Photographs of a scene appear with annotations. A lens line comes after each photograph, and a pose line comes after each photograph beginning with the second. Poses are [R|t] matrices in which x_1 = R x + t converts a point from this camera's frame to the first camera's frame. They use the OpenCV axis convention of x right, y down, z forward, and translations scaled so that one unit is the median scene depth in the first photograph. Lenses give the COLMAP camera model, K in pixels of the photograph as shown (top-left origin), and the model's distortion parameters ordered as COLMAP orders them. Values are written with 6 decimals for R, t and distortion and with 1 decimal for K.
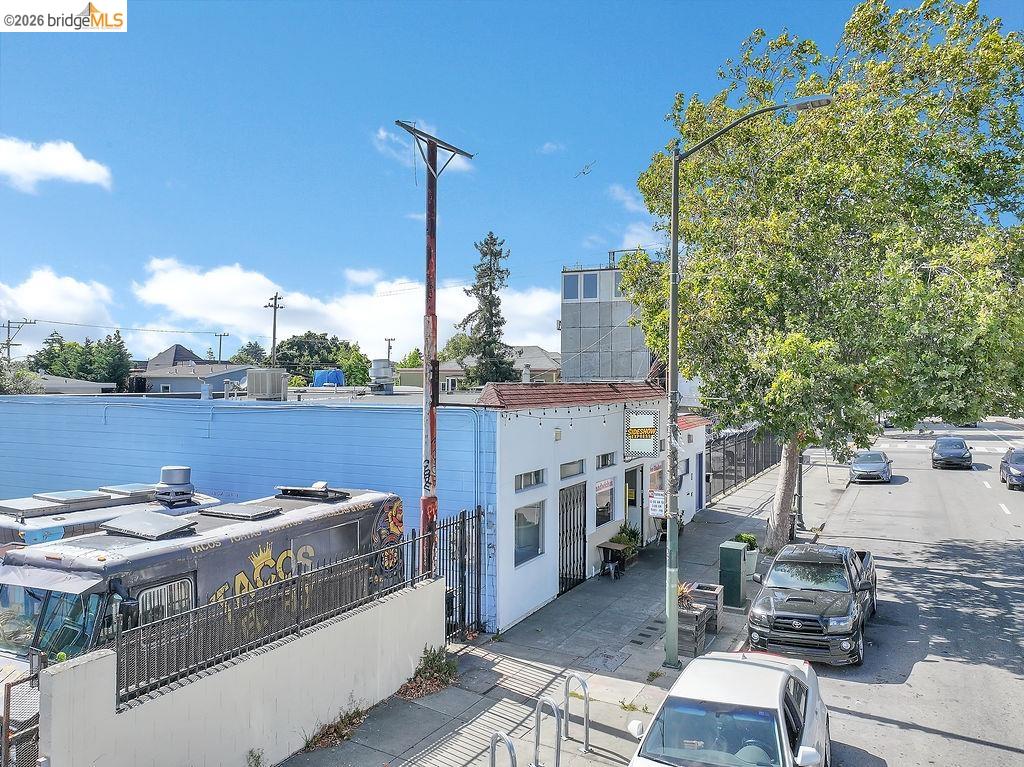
lens RADIAL K [[731.8, 0, 512.0], [0, 731.8, 383.5], [0, 0, 1]] dist [-0.001069, 0.008017]
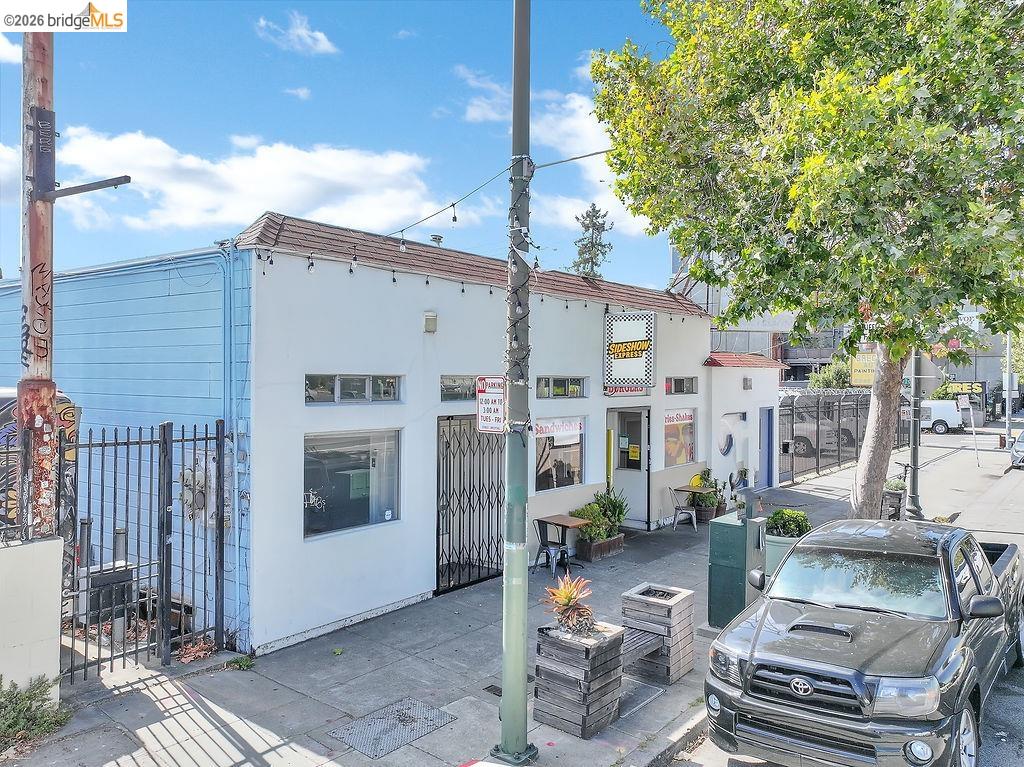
lens RADIAL K [[731.8, 0, 512.0], [0, 731.8, 383.5], [0, 0, 1]] dist [-0.001069, 0.008017]
pose [[0.983322, 0.004658, -0.181816, 0.269654], [-0.004563, 0.999989, 0.000944, 0.136449], [0.181818, -0.000099, 0.983332, 0.492207]]
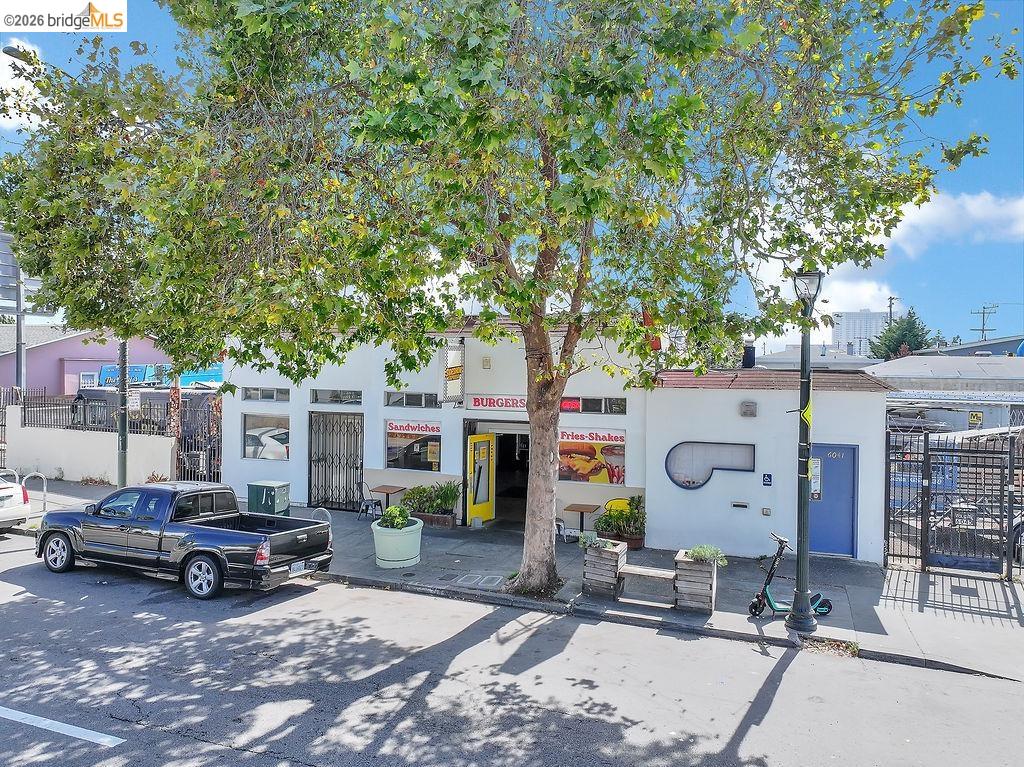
lens RADIAL K [[731.8, 0, 512.0], [0, 731.8, 383.5], [0, 0, 1]] dist [-0.001069, 0.008017]
pose [[0.113056, 0.026962, -0.993223, 1.407395], [-0.017032, 0.999537, 0.025194, 0.080460], [0.993443, 0.014068, 0.113463, 1.370693]]
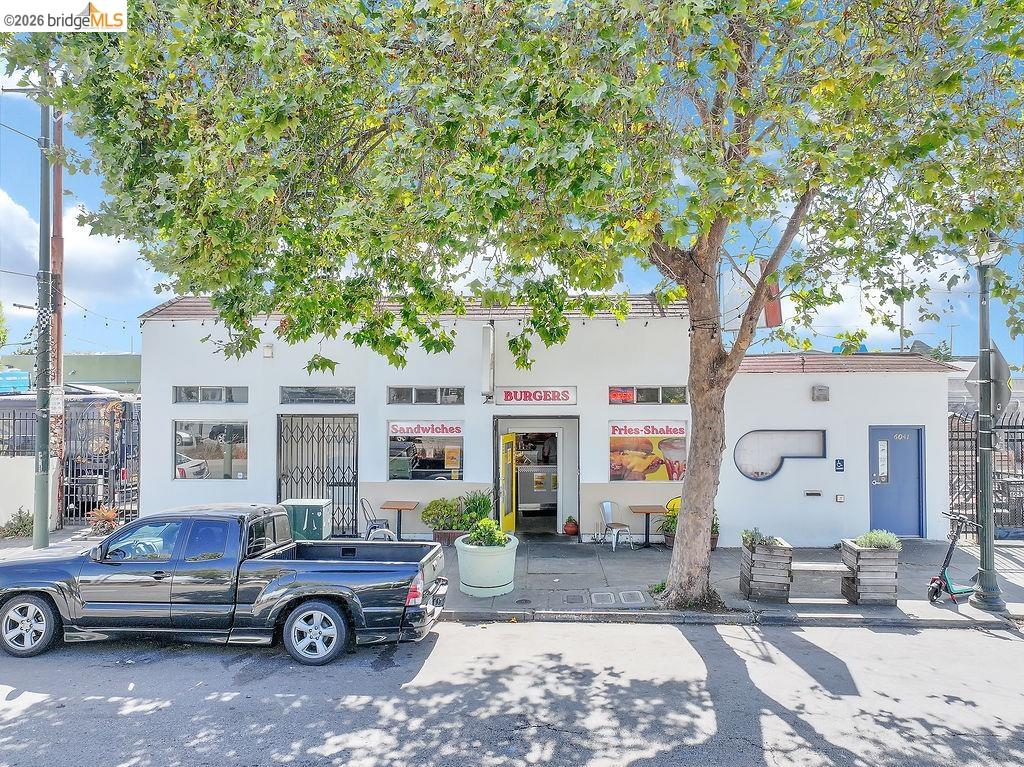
lens RADIAL K [[731.8, 0, 512.0], [0, 731.8, 383.5], [0, 0, 1]] dist [-0.001069, 0.008017]
pose [[0.435765, -0.006113, -0.900040, 1.143641], [-0.004067, 0.999953, -0.008760, 0.132974], [0.900051, 0.007478, 0.435720, 1.009101]]
